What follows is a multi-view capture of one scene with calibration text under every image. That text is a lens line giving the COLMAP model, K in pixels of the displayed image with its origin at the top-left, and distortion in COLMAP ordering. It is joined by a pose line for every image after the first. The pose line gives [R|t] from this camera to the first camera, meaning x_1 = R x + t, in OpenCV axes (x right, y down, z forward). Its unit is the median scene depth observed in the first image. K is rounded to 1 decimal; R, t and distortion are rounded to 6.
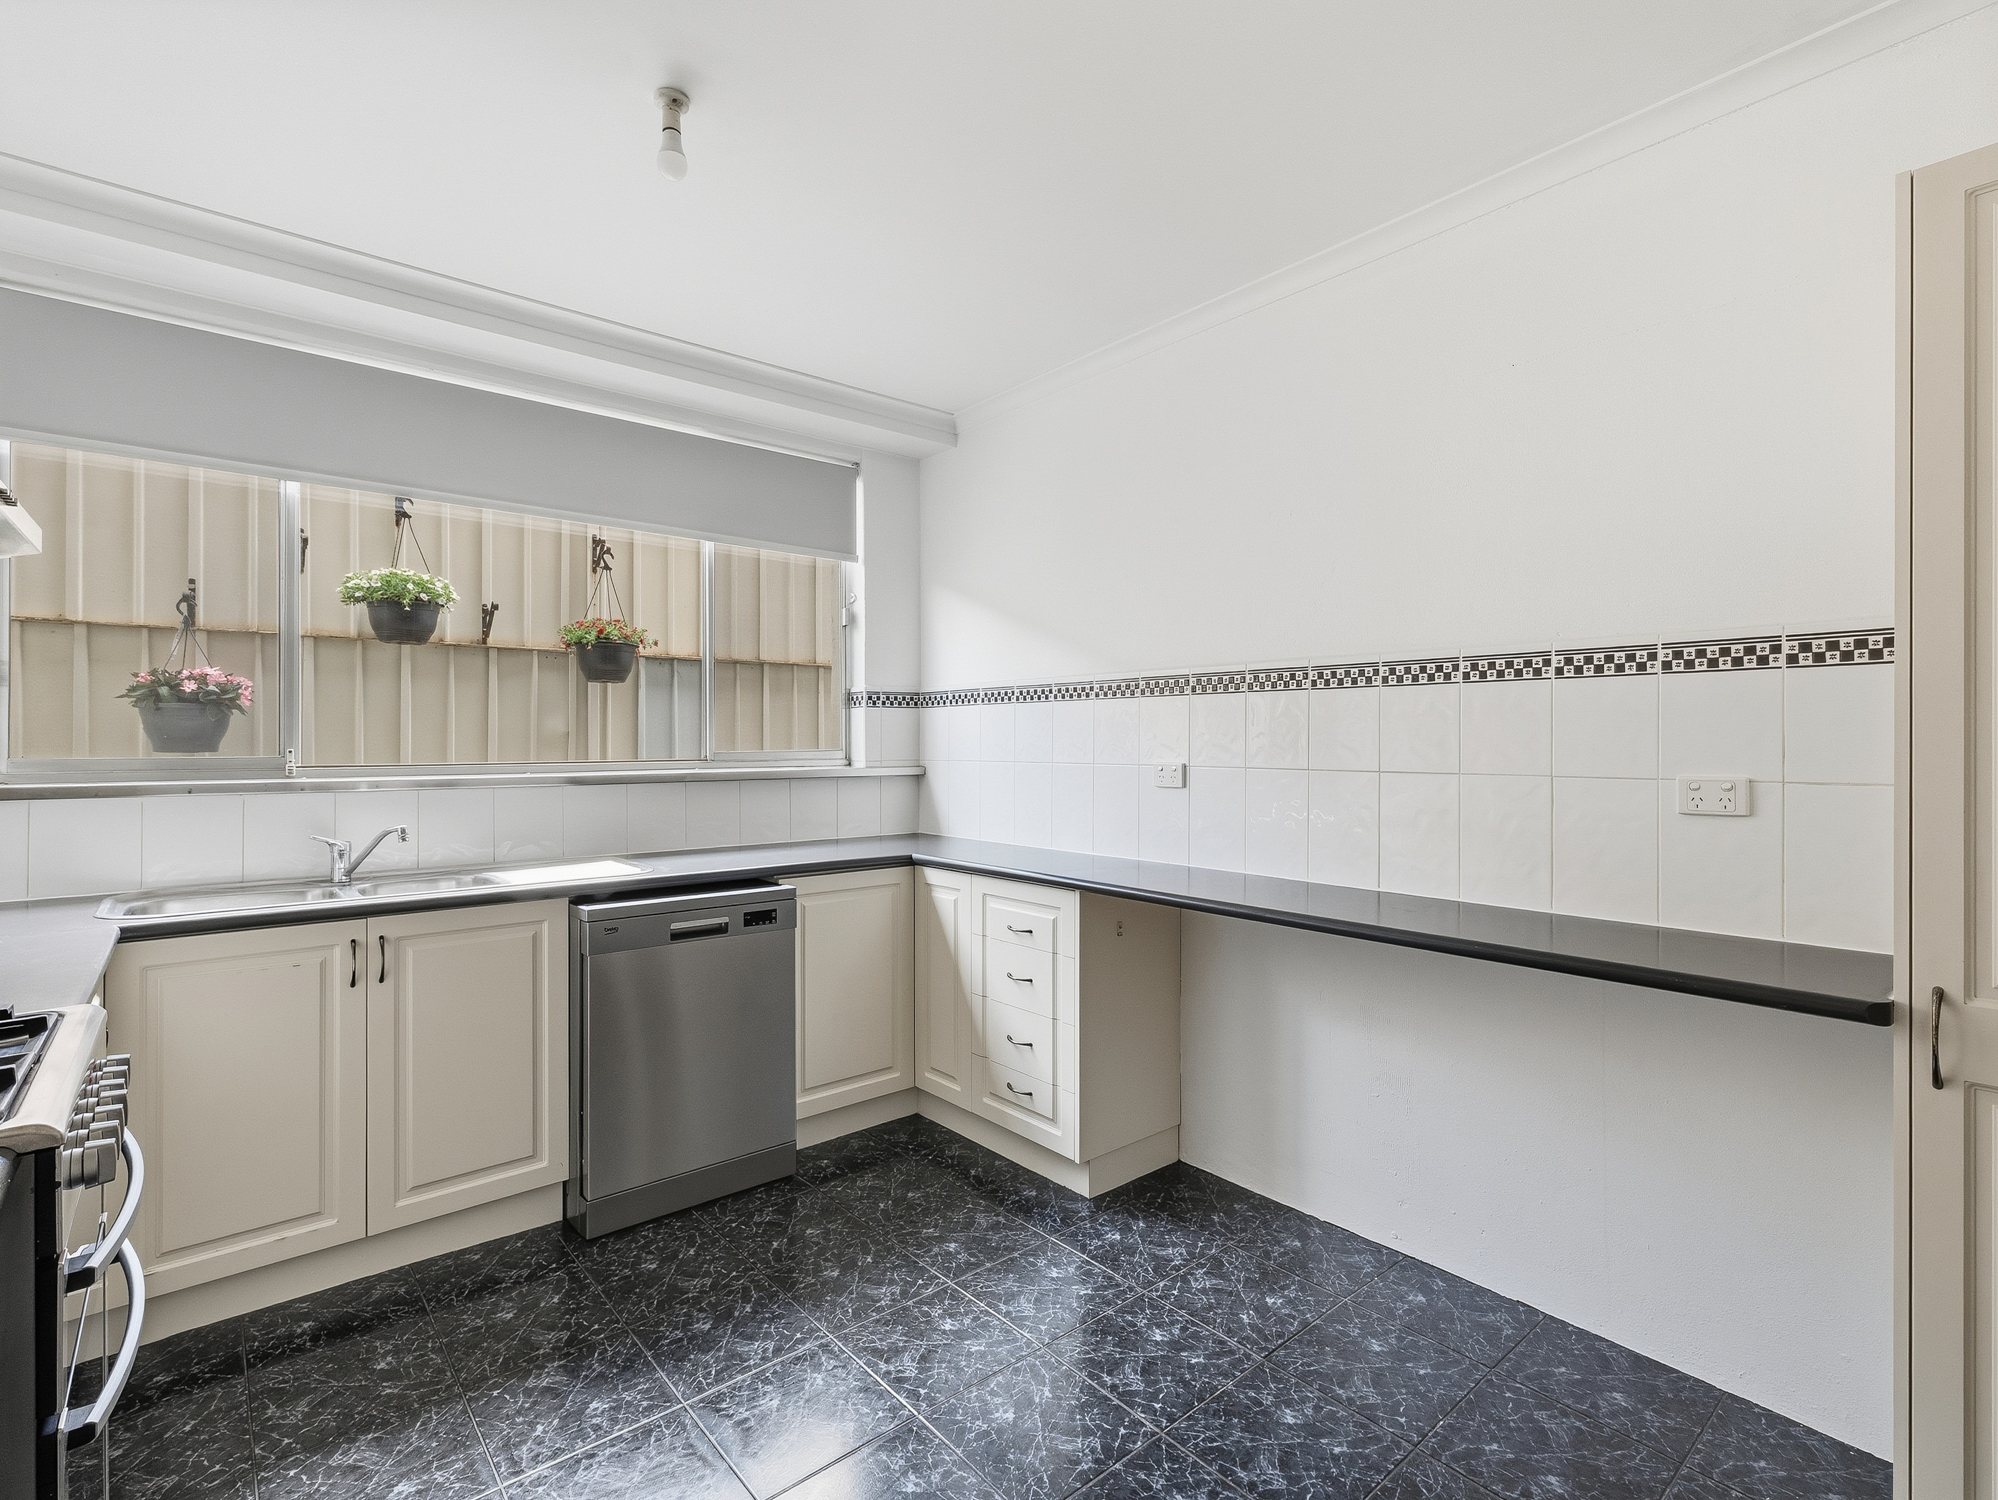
lens RADIAL K [[951.2, 0, 999.9], [0, 951.2, 747.3], [0, 0, 1]] dist [-0.000848, 0.001369]
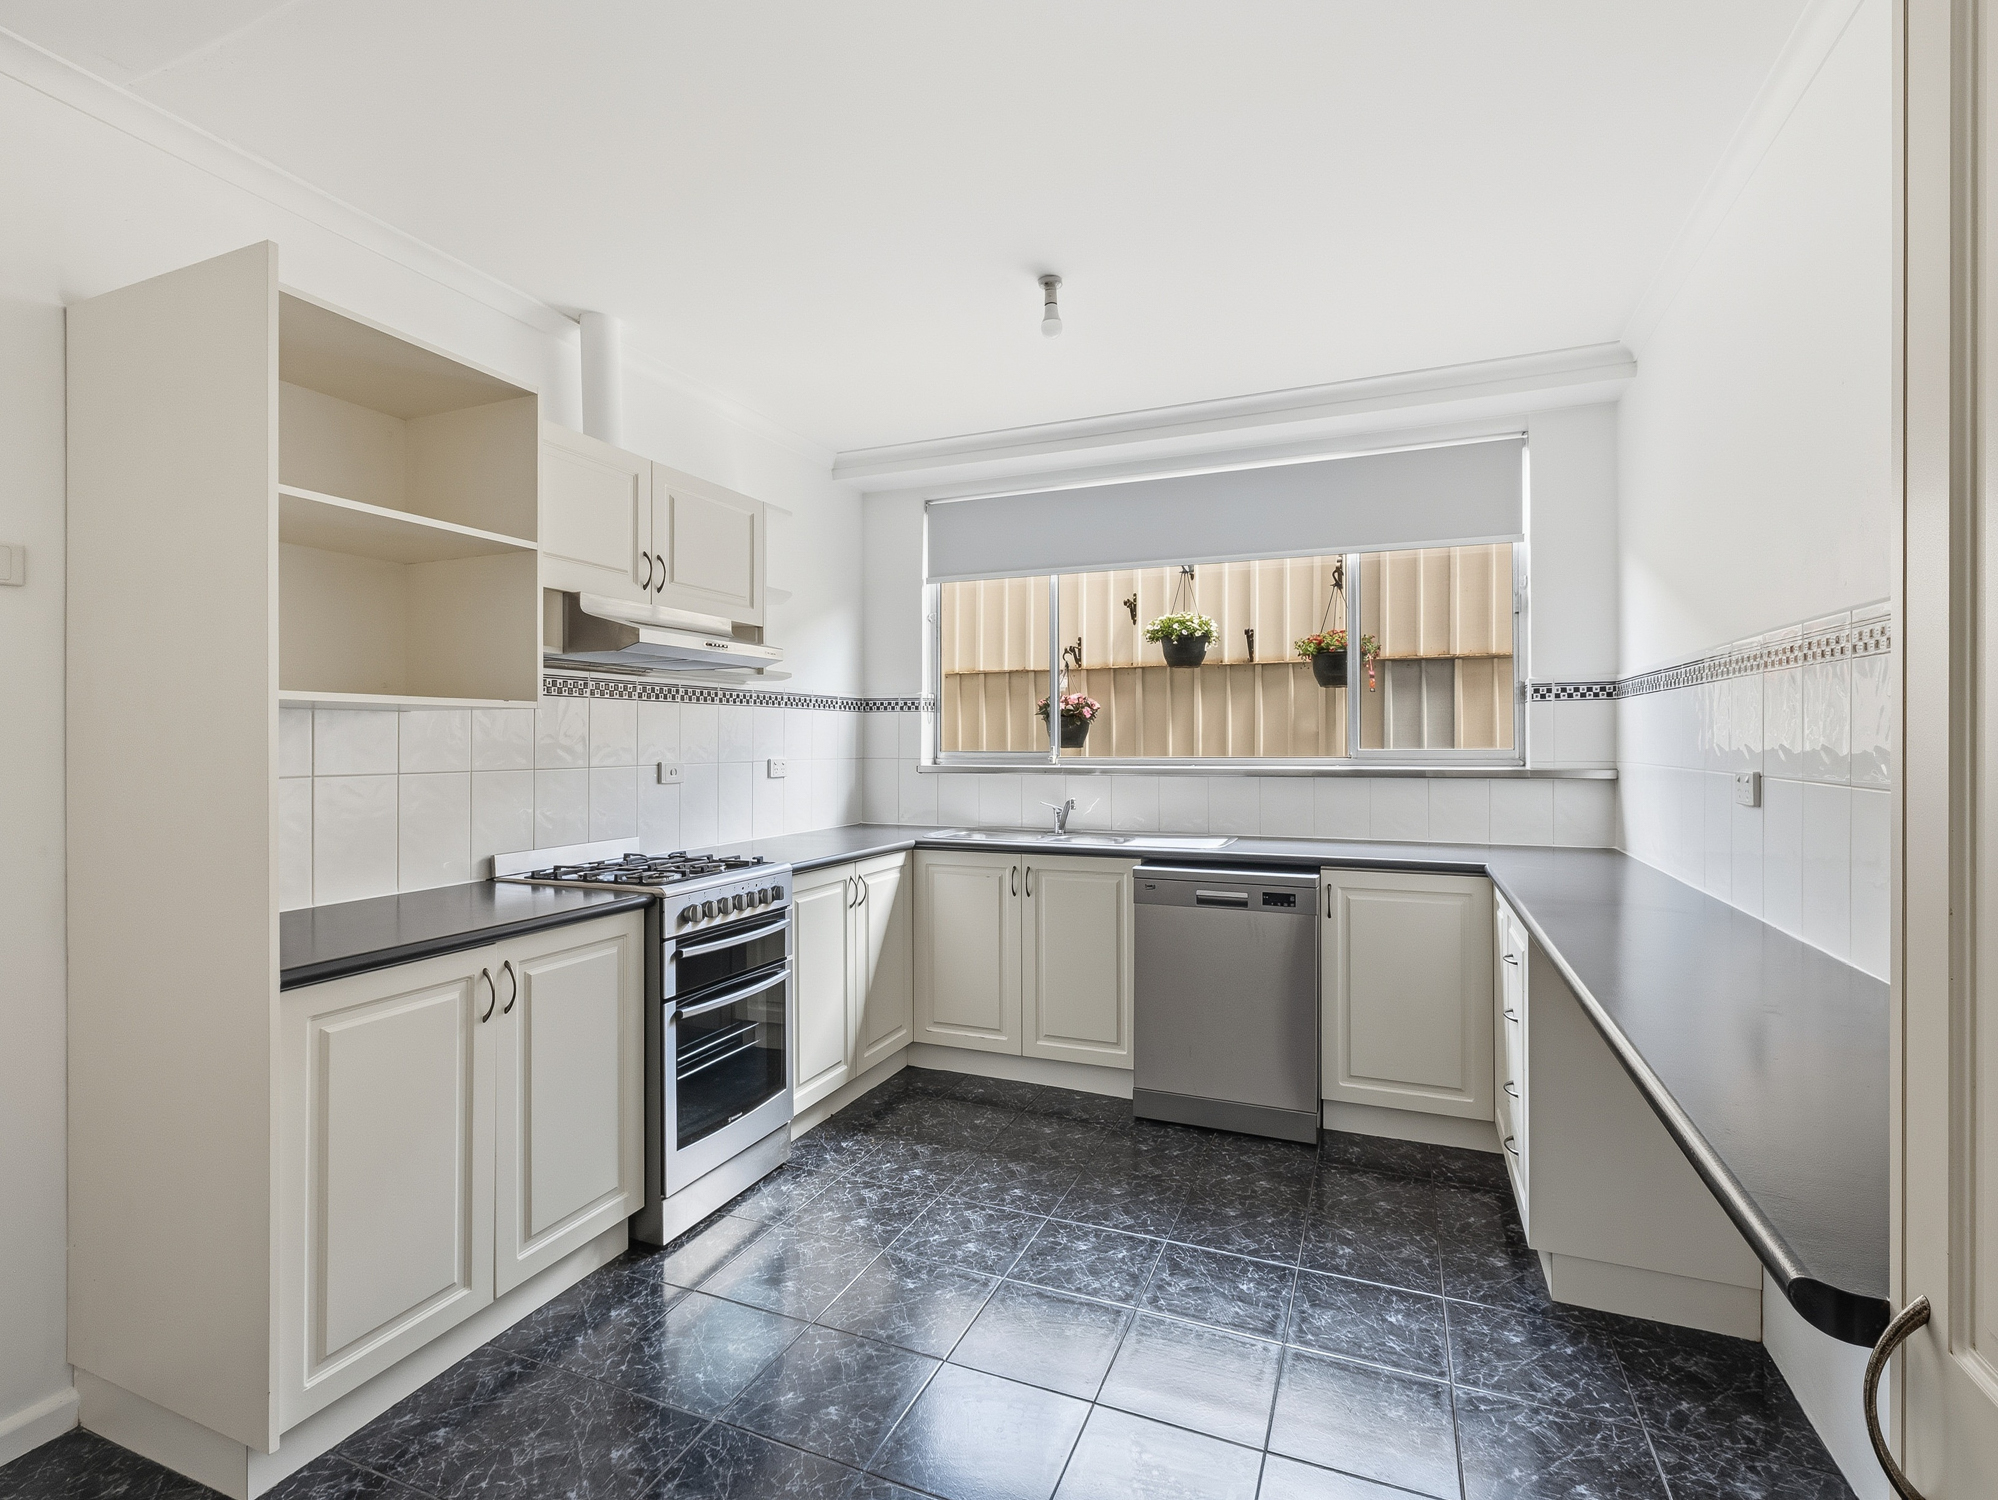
lens RADIAL K [[951.2, 0, 1002.3], [0, 951.2, 743.1], [0, 0, 1]] dist [-0.000848, 0.001369]
pose [[0.462263, 0.001336, -0.886742, 0.537513], [-0.000887, 0.999999, 0.001045, -0.004299], [0.886743, 0.000303, 0.462263, 0.181865]]
